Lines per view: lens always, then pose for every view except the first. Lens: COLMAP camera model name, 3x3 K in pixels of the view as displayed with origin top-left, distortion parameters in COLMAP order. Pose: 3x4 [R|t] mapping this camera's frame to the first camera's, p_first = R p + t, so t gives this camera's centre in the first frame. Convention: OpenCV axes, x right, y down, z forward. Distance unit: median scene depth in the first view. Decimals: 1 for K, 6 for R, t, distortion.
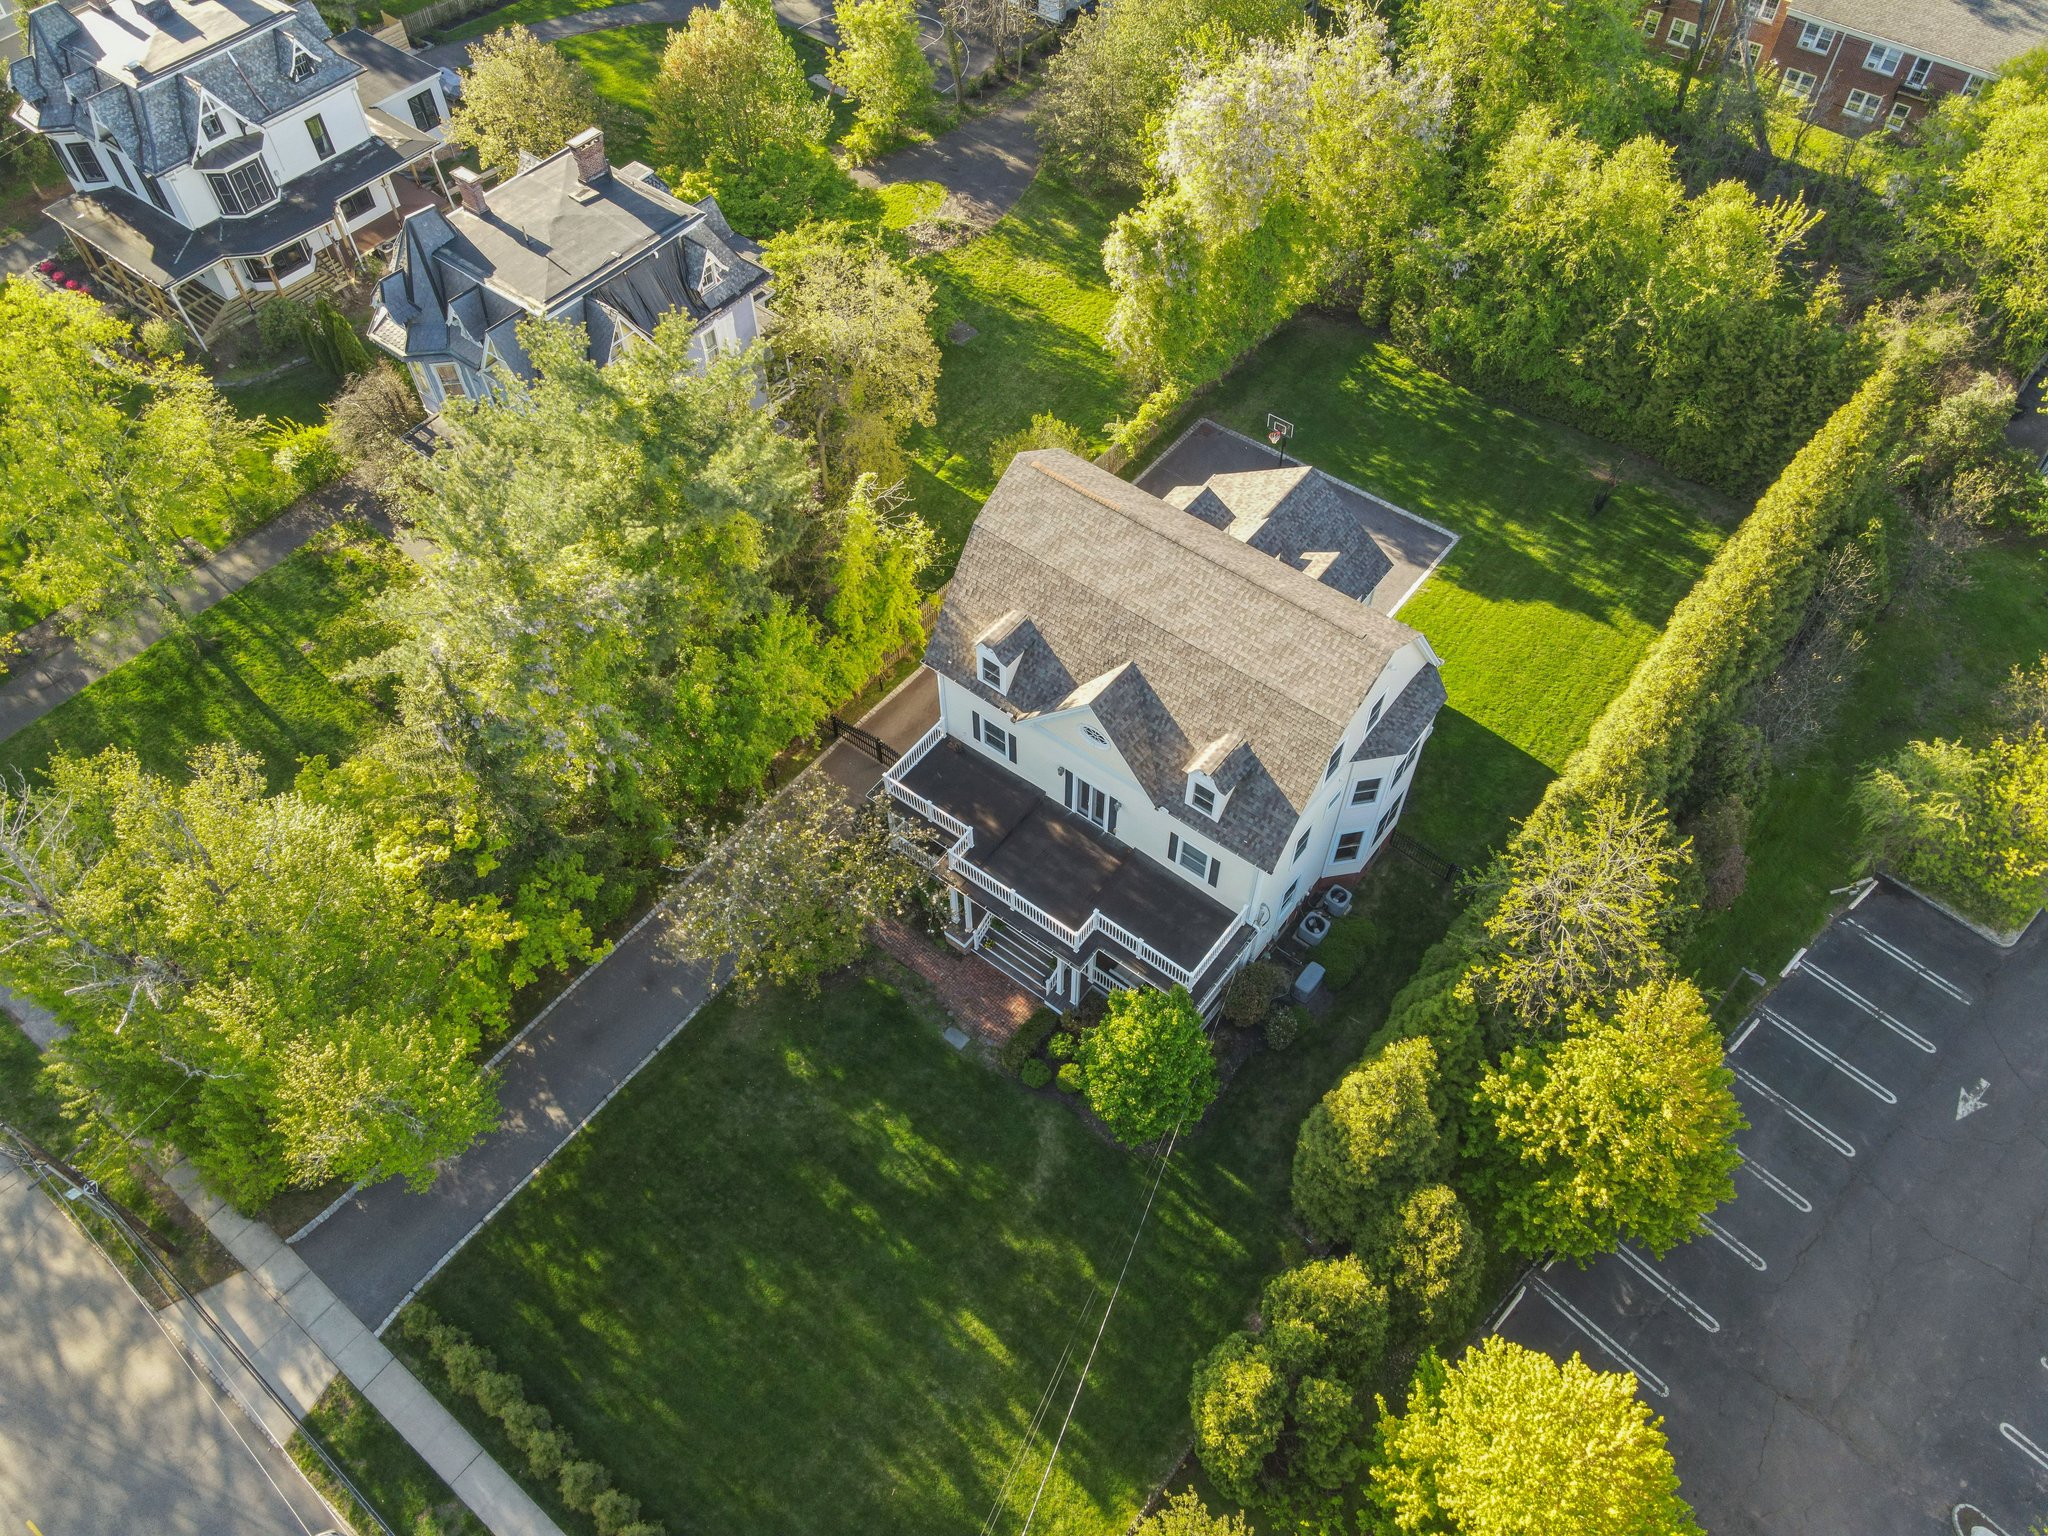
lens RADIAL K [[1521.1, 0, 1016.4], [0, 1521.1, 766.6], [0, 0, 1]] dist [0.011724, 0.004928]
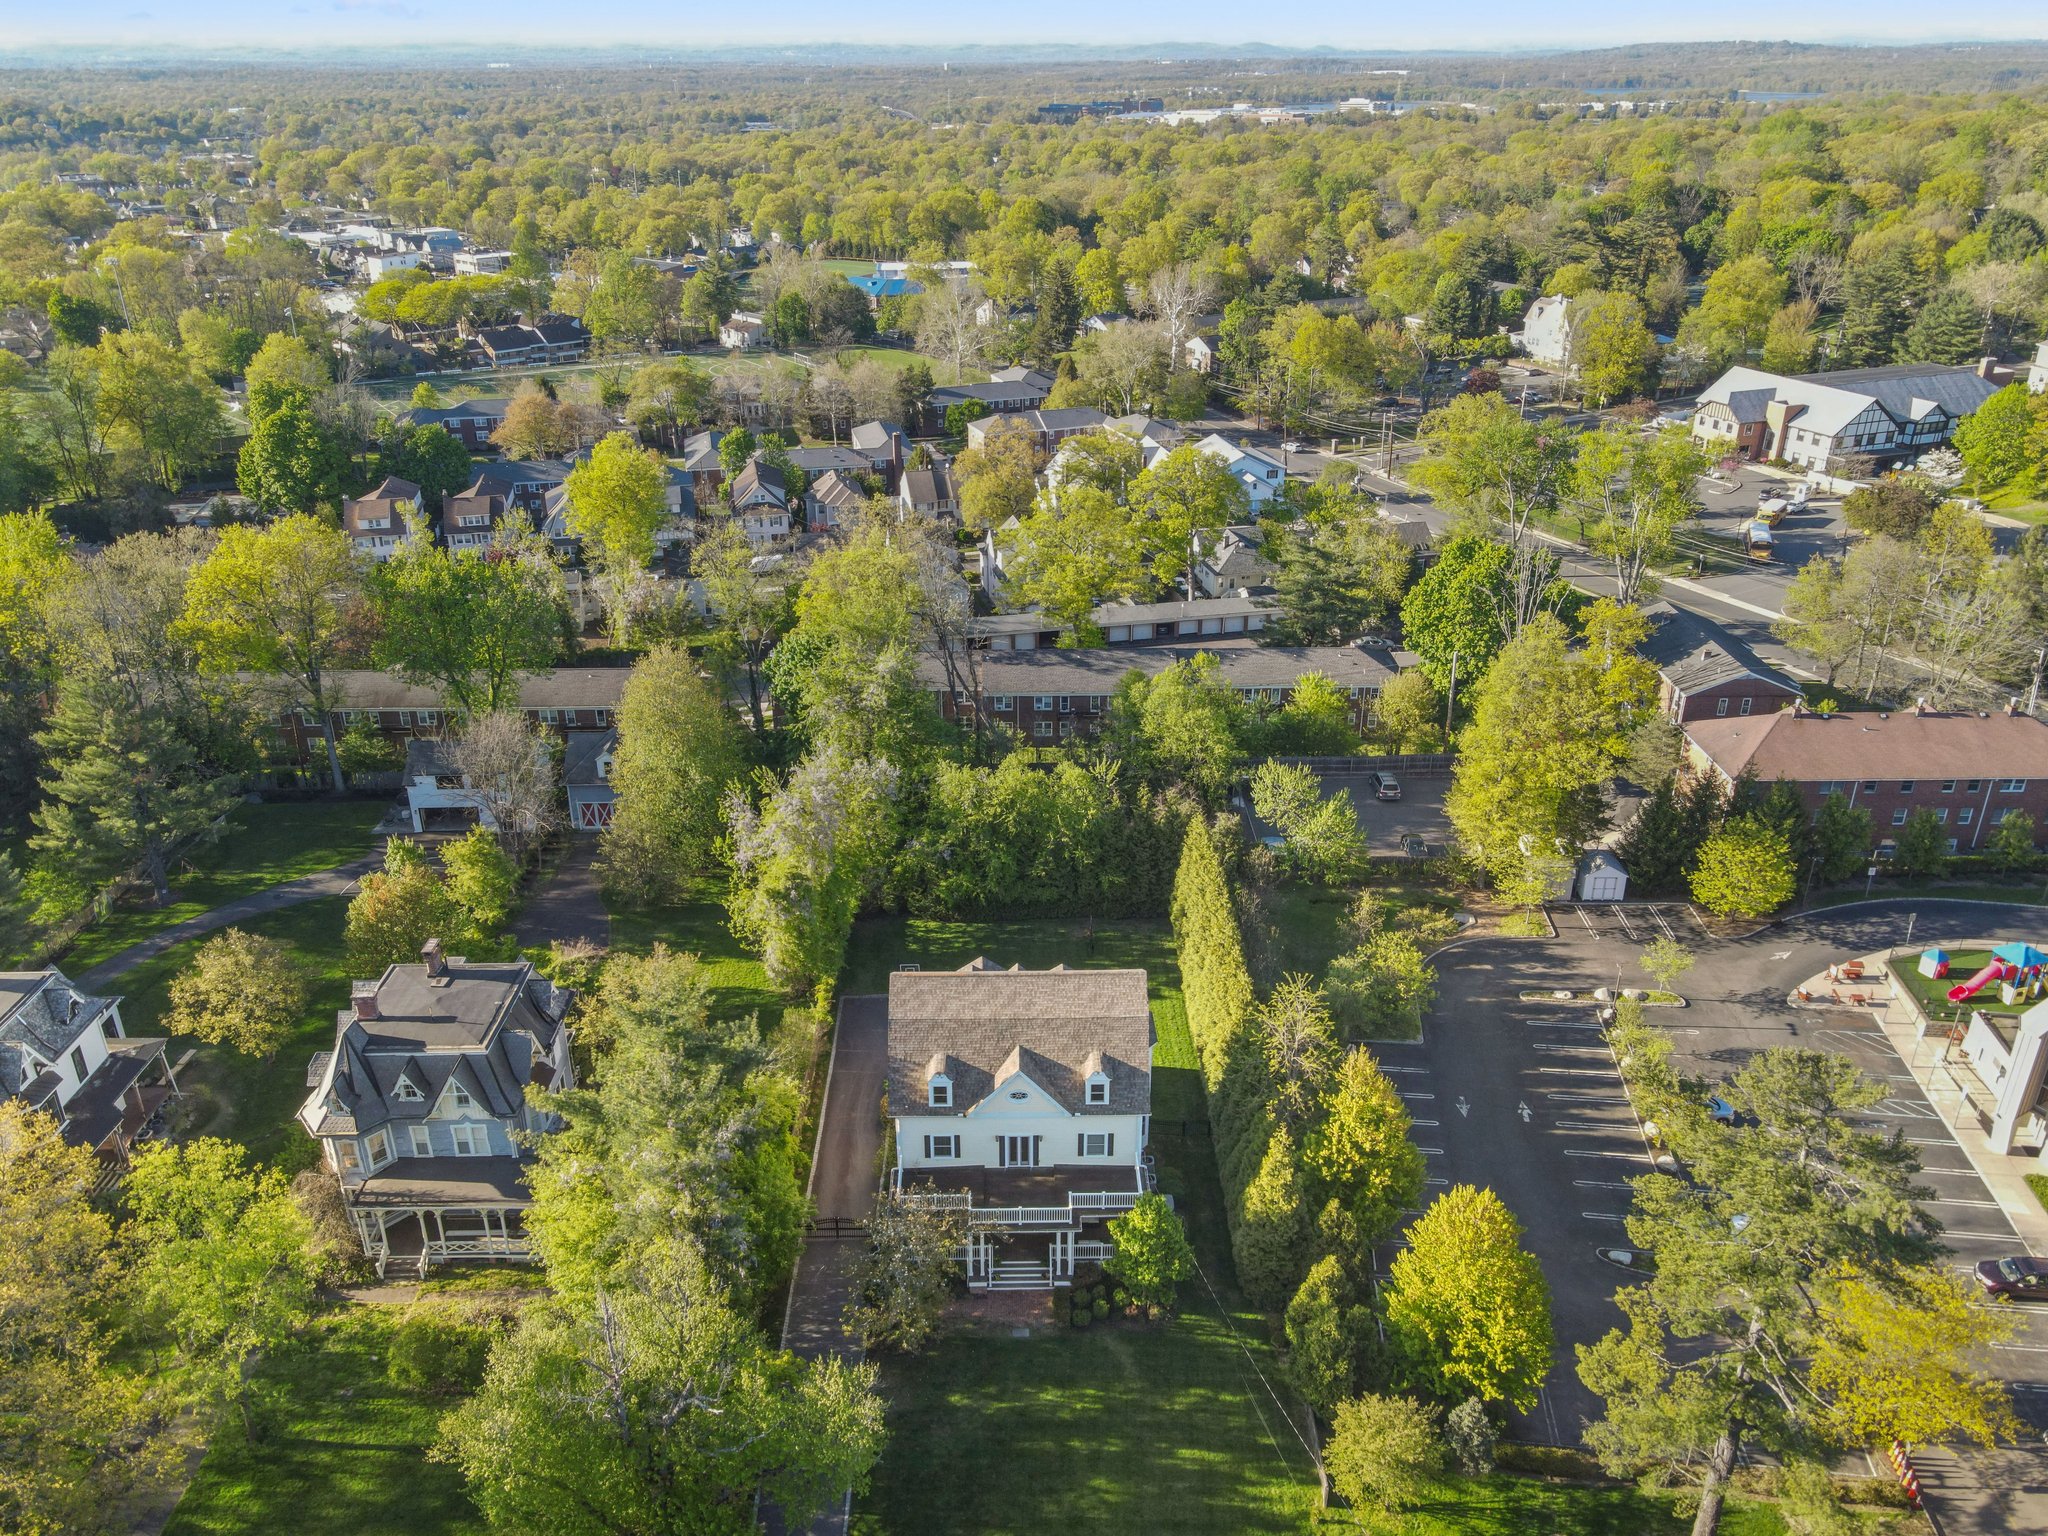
lens RADIAL K [[1524.8, 0, 1027.0], [0, 1524.8, 793.6], [0, 0, 1]] dist [-0.015756, 0.049224]
pose [[0.779001, -0.273649, 0.564158, -0.683948], [0.500182, 0.813783, -0.295930, 0.180063], [-0.378121, 0.512711, 0.770812, -0.395036]]
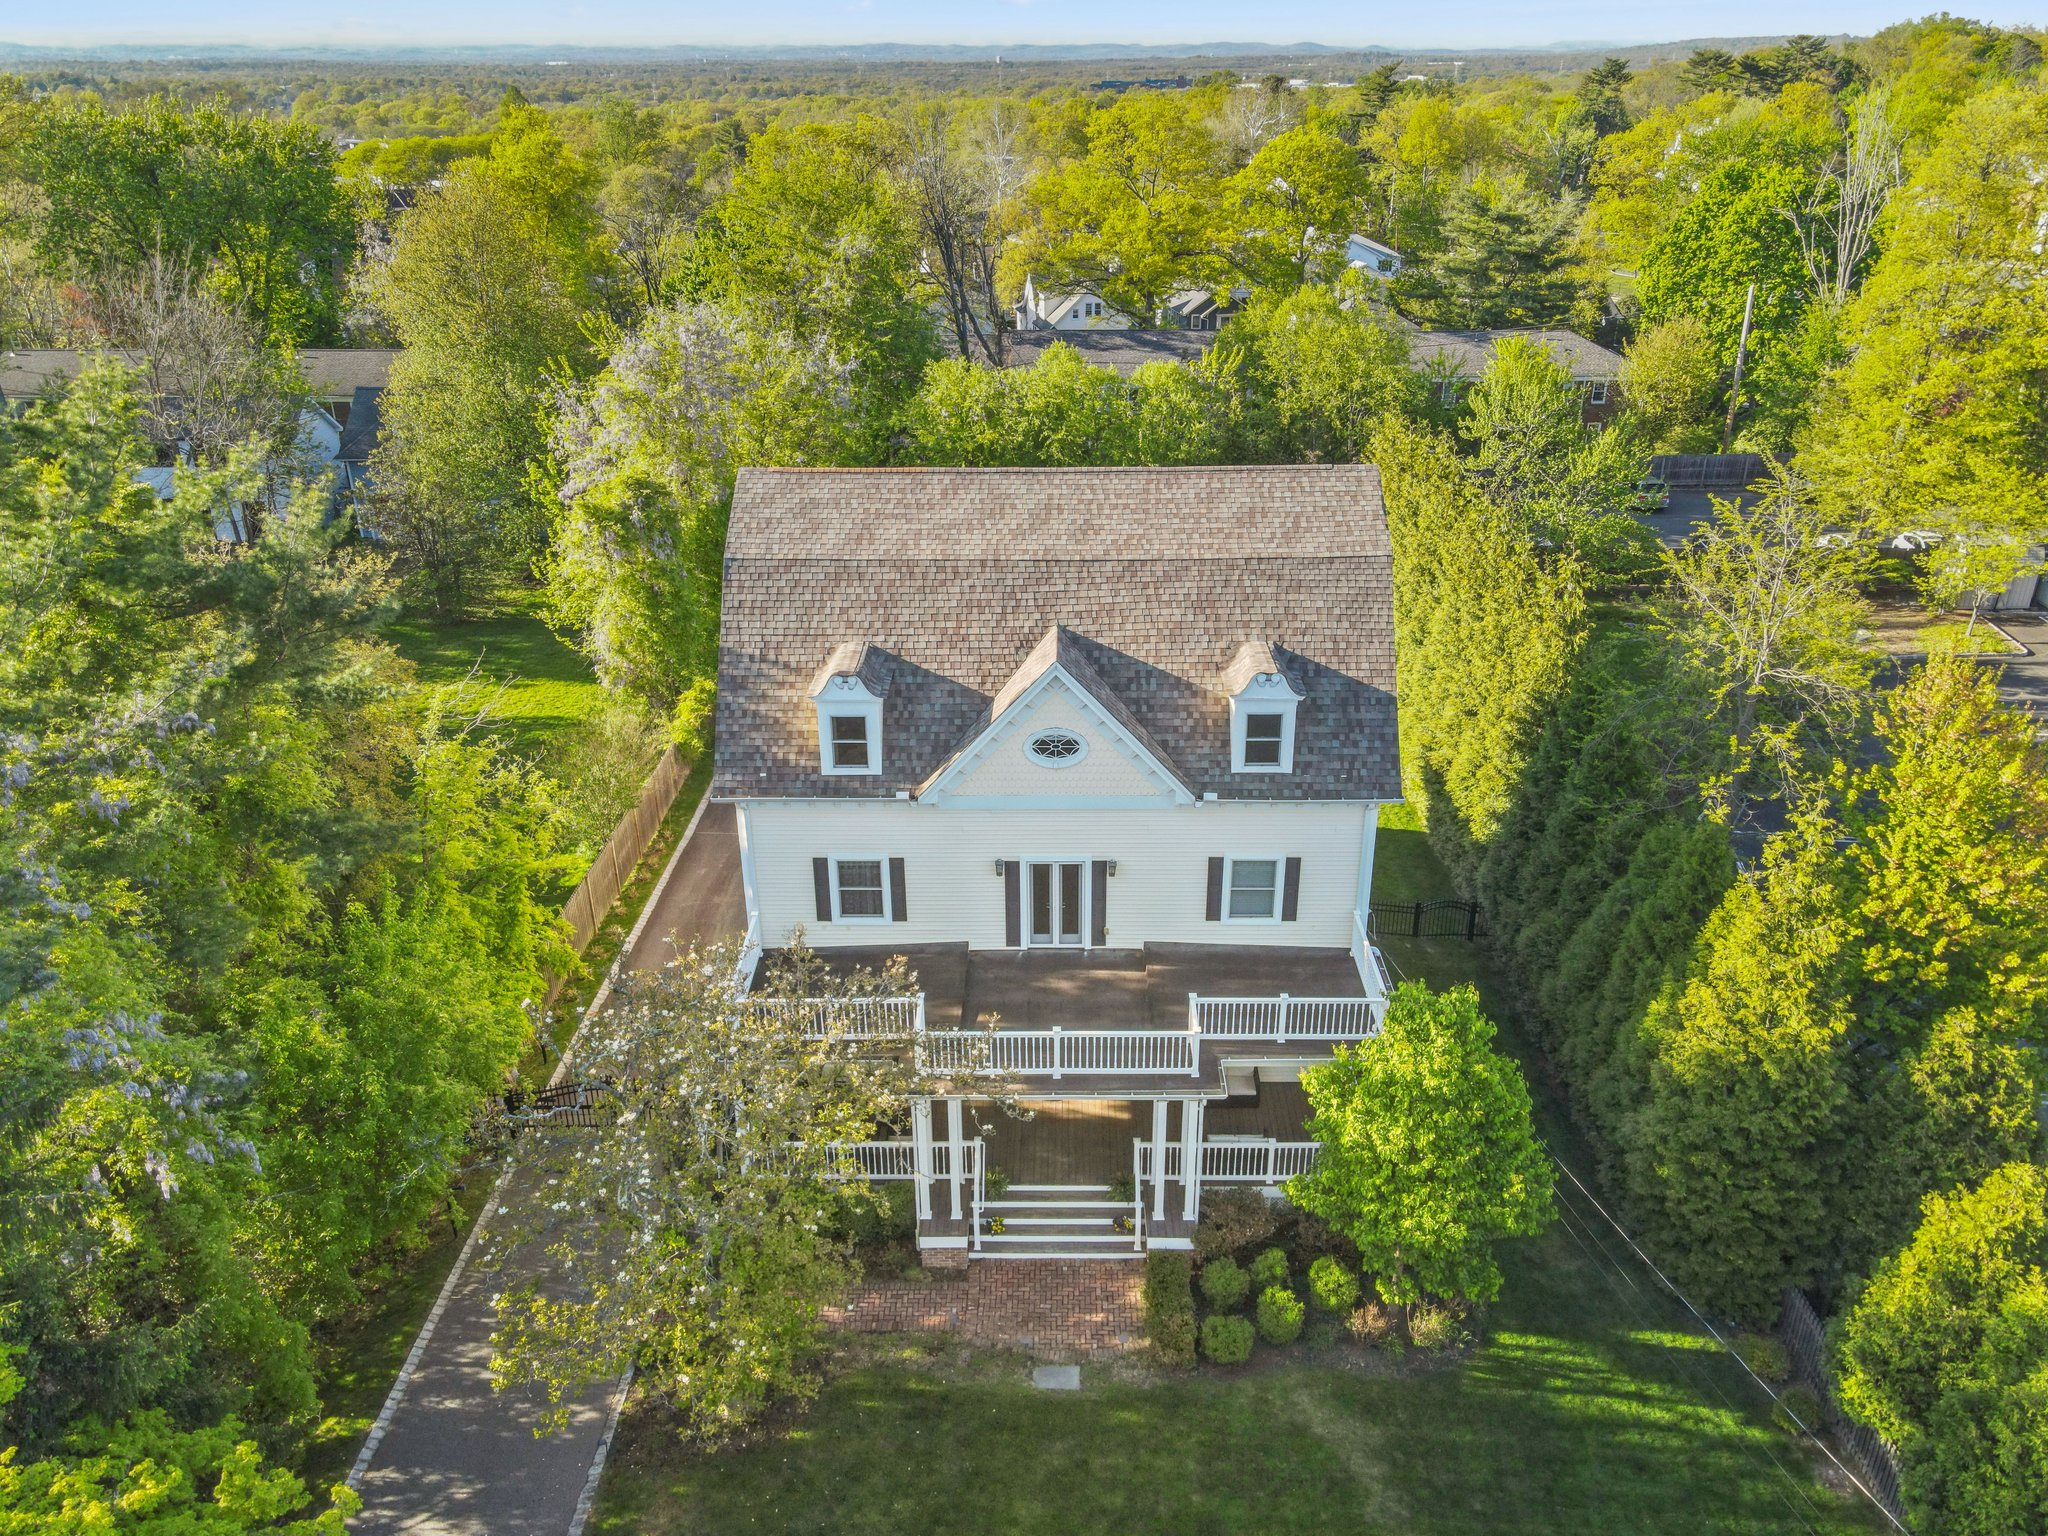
lens RADIAL K [[1524.6, 0, 1037.1], [0, 1524.6, 769.0], [0, 0, 1]] dist [-0.007388, 0.065908]
pose [[0.794190, -0.260820, 0.548849, -0.264325], [0.487076, 0.813282, -0.318322, 0.160206], [-0.363344, 0.520139, 0.772940, 0.446818]]
